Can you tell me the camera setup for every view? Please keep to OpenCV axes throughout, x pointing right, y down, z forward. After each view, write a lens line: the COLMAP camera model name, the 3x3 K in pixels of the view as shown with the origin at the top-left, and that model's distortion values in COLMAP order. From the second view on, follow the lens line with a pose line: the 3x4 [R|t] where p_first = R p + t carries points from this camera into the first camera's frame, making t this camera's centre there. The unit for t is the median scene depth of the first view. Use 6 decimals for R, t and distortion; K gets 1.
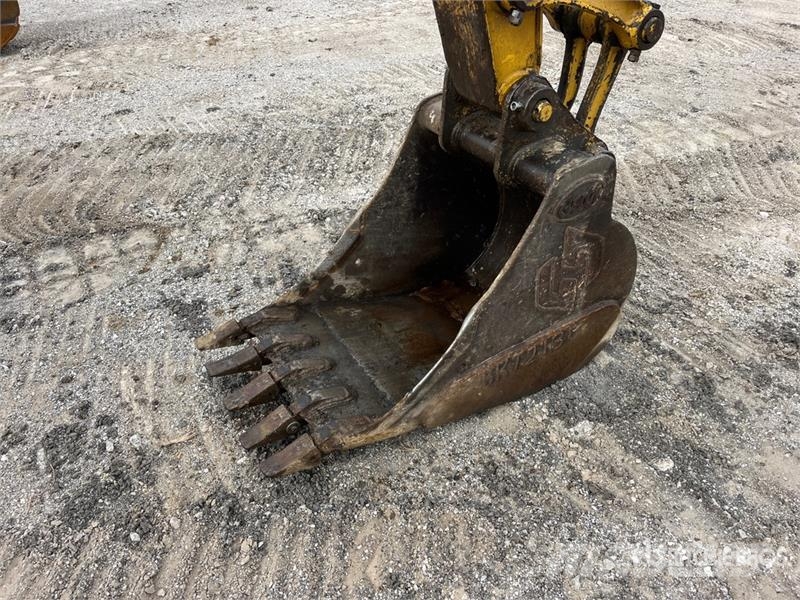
lens RADIAL K [[614.3, 0, 401.4], [0, 614.3, 303.8], [0, 0, 1]] dist [0.057332, -0.073951]
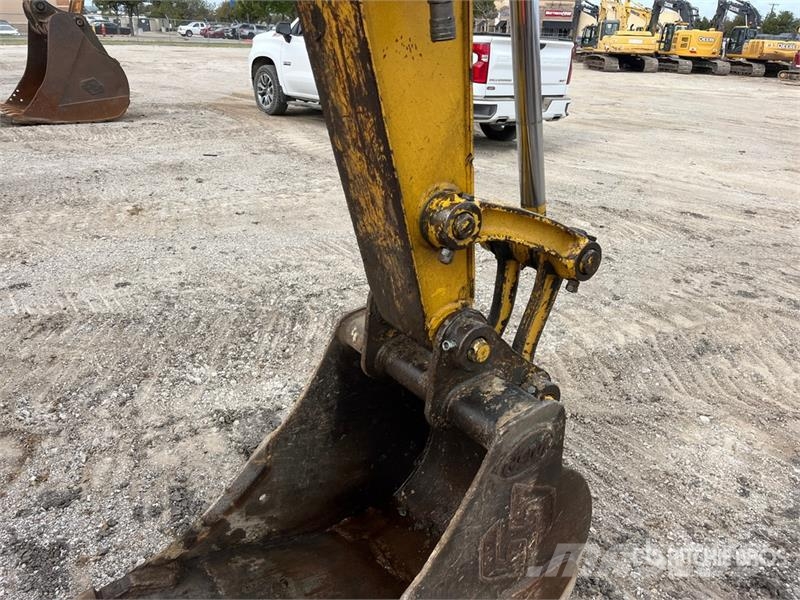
lens RADIAL K [[620.2, 0, 404.4], [0, 620.2, 299.2], [0, 0, 1]] dist [0.055999, -0.073085]
pose [[0.993073, 0.018278, 0.116070, 0.013399], [0.011079, 0.968860, -0.247362, -0.102095], [-0.116977, 0.246934, 0.961946, 0.095954]]
